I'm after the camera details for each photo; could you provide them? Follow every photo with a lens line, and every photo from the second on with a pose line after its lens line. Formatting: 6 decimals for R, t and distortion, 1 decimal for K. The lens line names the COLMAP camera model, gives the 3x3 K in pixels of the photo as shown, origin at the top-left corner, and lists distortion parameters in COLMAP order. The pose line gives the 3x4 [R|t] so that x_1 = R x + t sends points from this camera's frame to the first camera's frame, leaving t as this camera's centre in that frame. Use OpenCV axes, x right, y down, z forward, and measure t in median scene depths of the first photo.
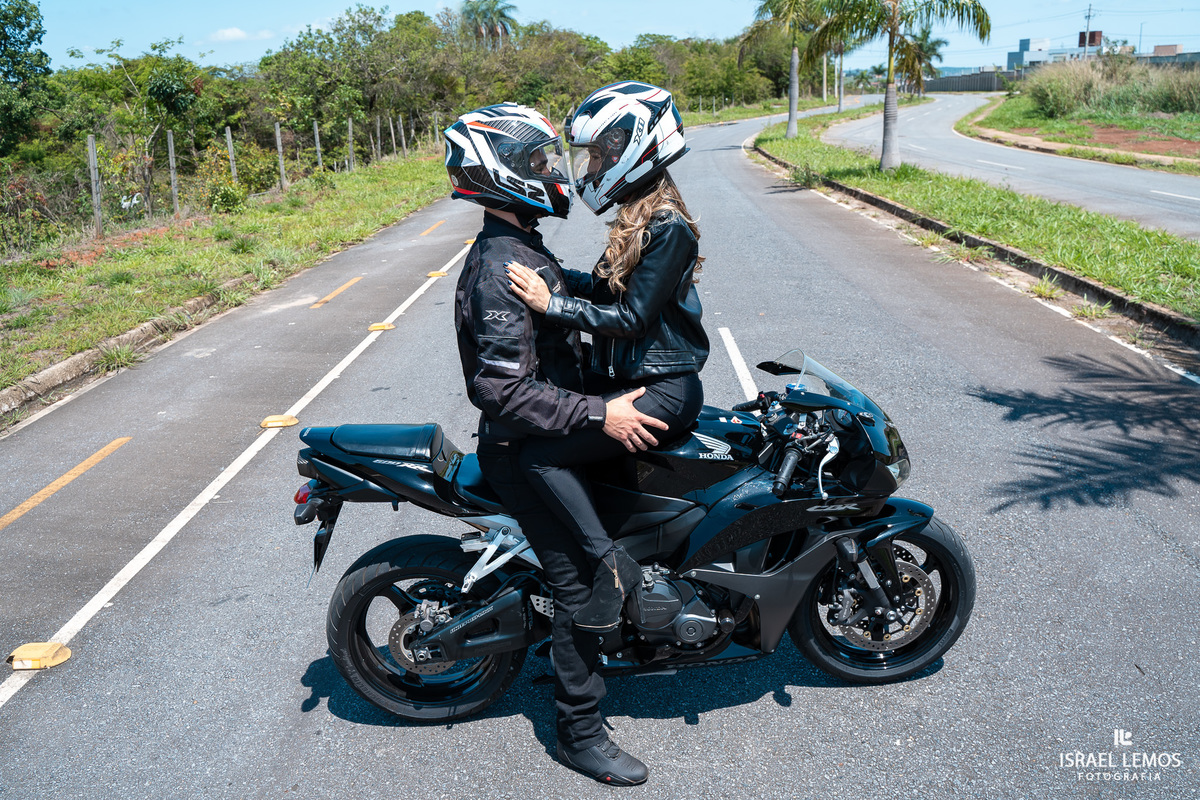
lens RADIAL K [[979.2, 0, 625.9], [0, 979.2, 386.2], [0, 0, 1]] dist [-0.117085, 0.089643]
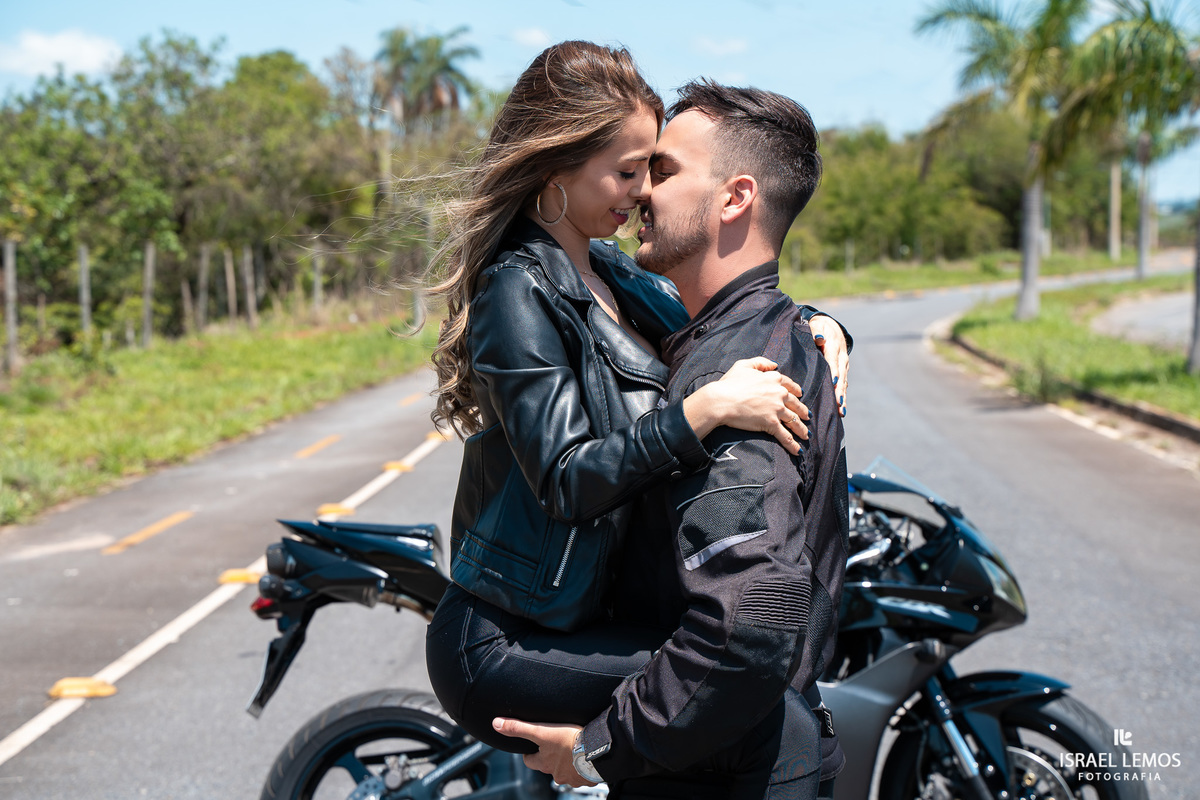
lens RADIAL K [[2227.6, 0, 604.7], [0, 2227.6, 405.0], [0, 0, 1]] dist [0.281823, 0.000000]
pose [[0.998465, 0.038509, -0.039815, 0.002092], [-0.046397, 0.974083, -0.221381, 0.043960], [0.030258, 0.222888, 0.974374, -0.104146]]
